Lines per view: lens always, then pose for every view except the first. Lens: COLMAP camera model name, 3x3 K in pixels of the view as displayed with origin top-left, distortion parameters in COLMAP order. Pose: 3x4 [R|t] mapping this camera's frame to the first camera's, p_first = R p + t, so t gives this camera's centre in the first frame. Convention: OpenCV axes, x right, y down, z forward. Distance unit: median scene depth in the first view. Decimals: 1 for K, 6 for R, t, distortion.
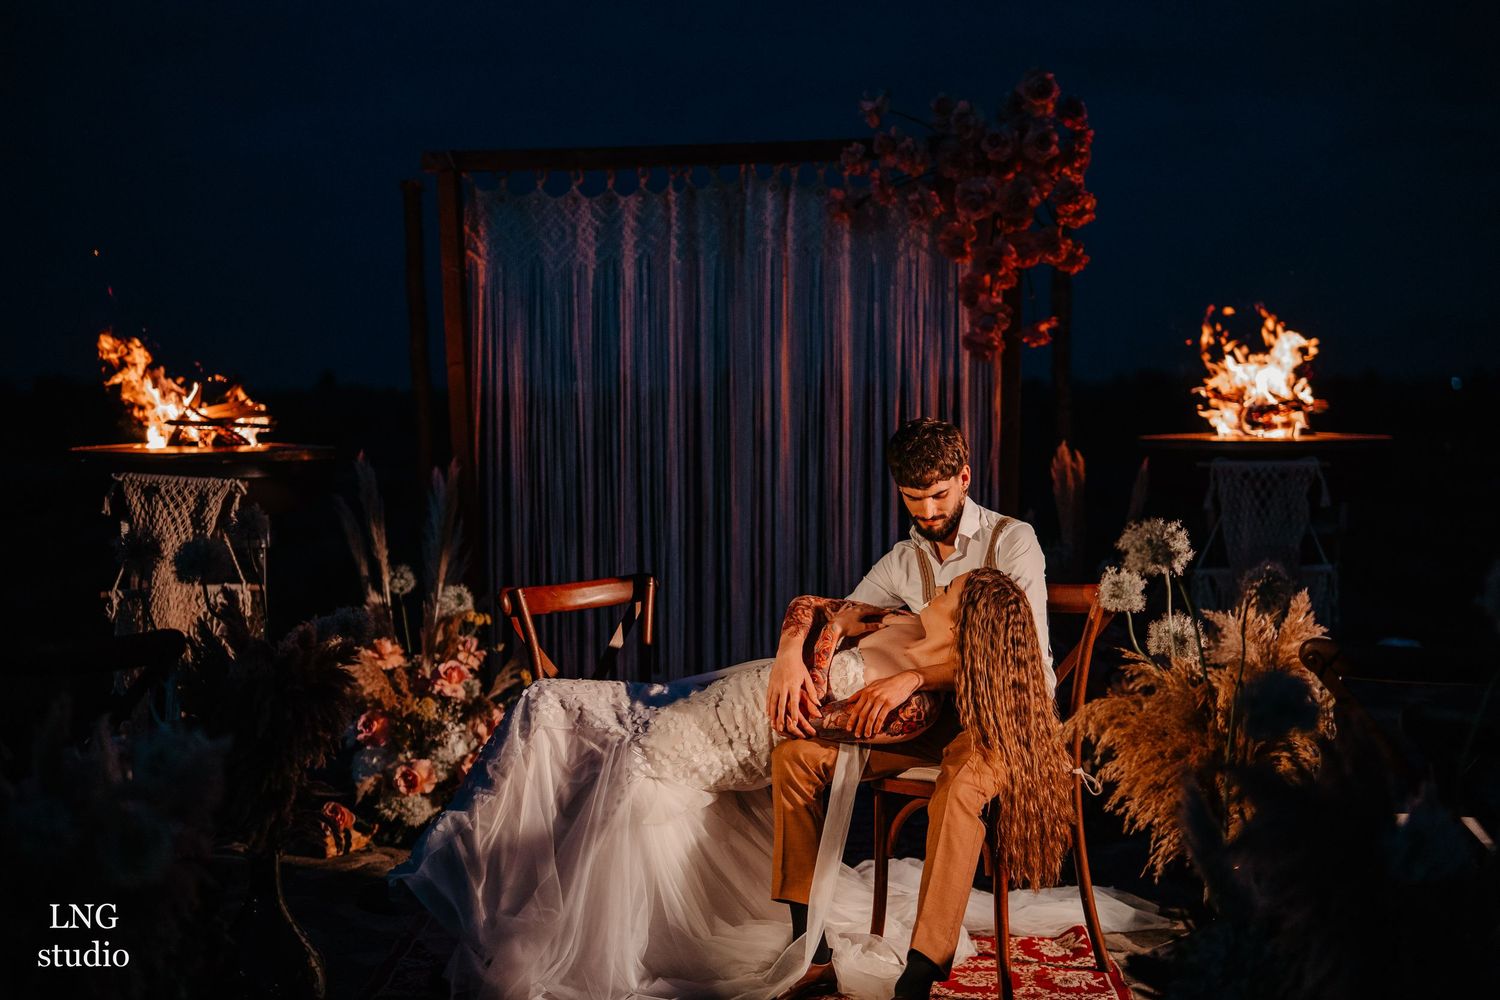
lens RADIAL K [[2126.3, 0, 783.0], [0, 2126.3, 472.4], [0, 0, 1]] dist [0.136932, -0.429748]
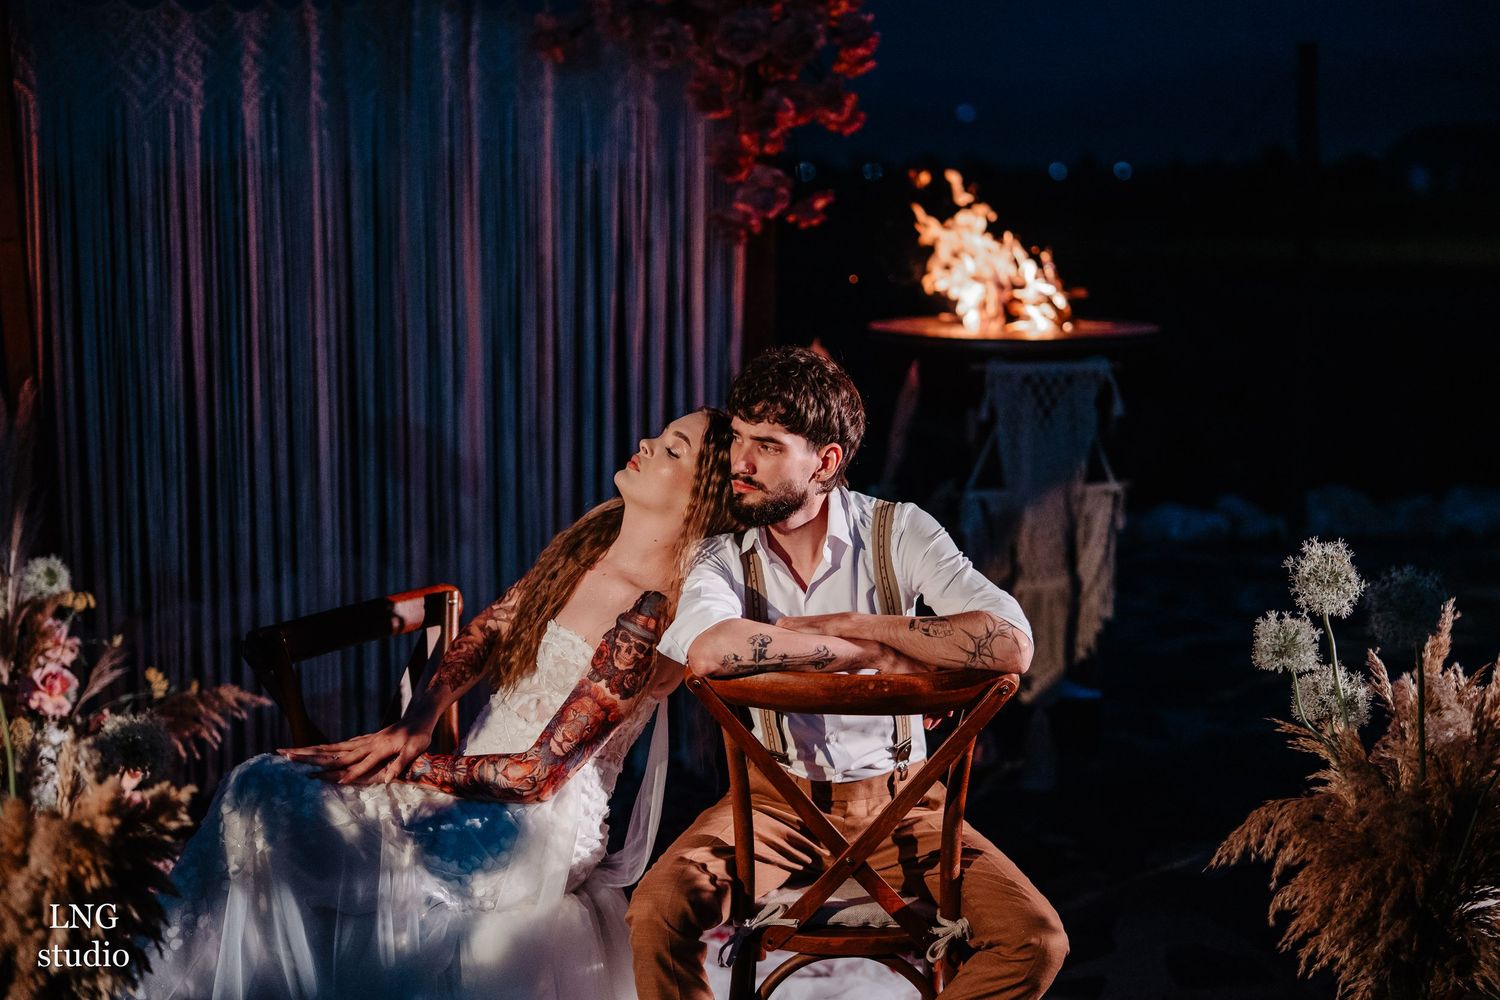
lens RADIAL K [[2096.9, 0, 750.3], [0, 2096.9, 470.3], [0, 0, 1]] dist [-0.006455, -0.029489]
pose [[0.944130, -0.035638, 0.327641, -0.154761], [0.000407, 0.994262, 0.106974, -0.050497], [-0.329574, -0.100864, 0.938727, 0.253074]]
